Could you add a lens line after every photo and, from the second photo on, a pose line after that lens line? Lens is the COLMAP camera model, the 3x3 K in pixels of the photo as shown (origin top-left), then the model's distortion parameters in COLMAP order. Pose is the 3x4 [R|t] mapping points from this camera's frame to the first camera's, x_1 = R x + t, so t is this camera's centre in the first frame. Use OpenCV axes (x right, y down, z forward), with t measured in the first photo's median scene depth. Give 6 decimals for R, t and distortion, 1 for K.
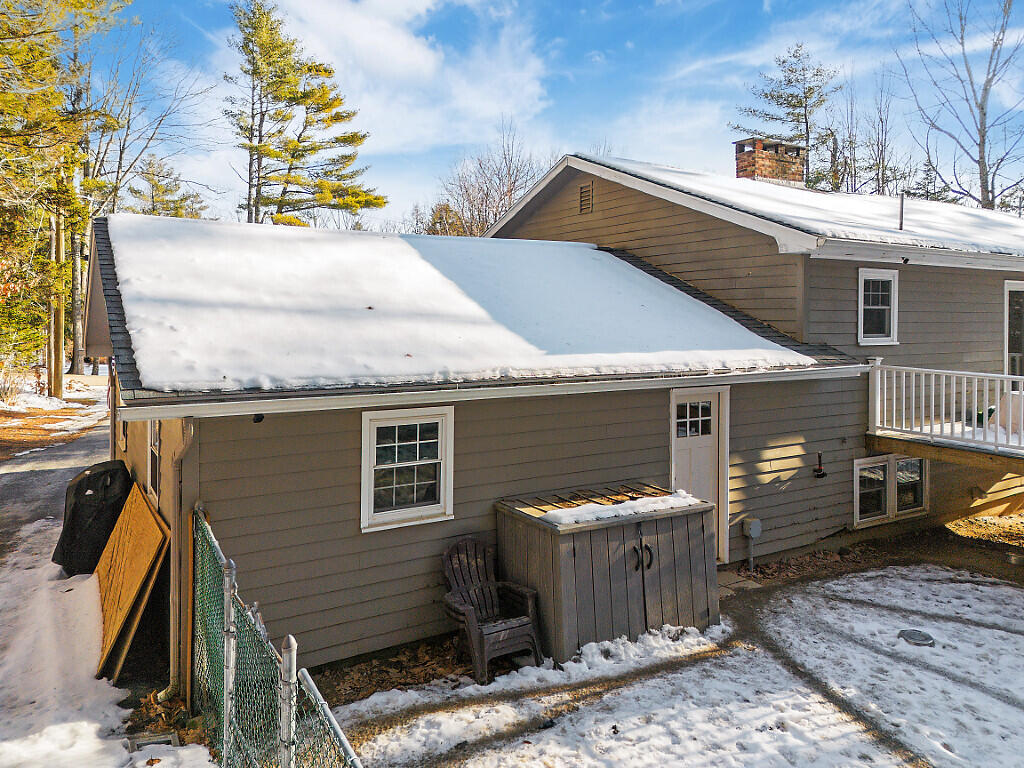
lens RADIAL K [[742.1, 0, 513.0], [0, 742.1, 324.4], [0, 0, 1]] dist [0.076159, -0.070904]
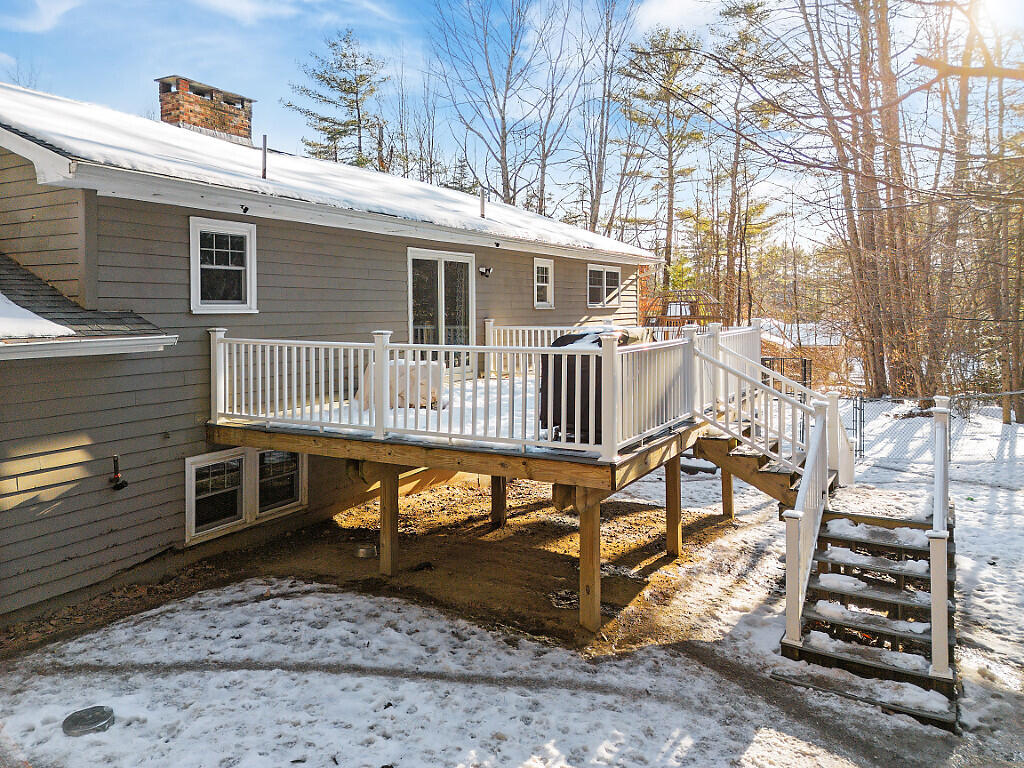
lens RADIAL K [[735.5, 0, 533.3], [0, 735.5, 303.8], [0, 0, 1]] dist [0.052856, -0.030344]
pose [[0.867198, -0.005090, 0.497938, 0.379645], [0.014811, 0.999769, -0.015576, 0.034857], [-0.497744, 0.020883, 0.867073, 0.135929]]
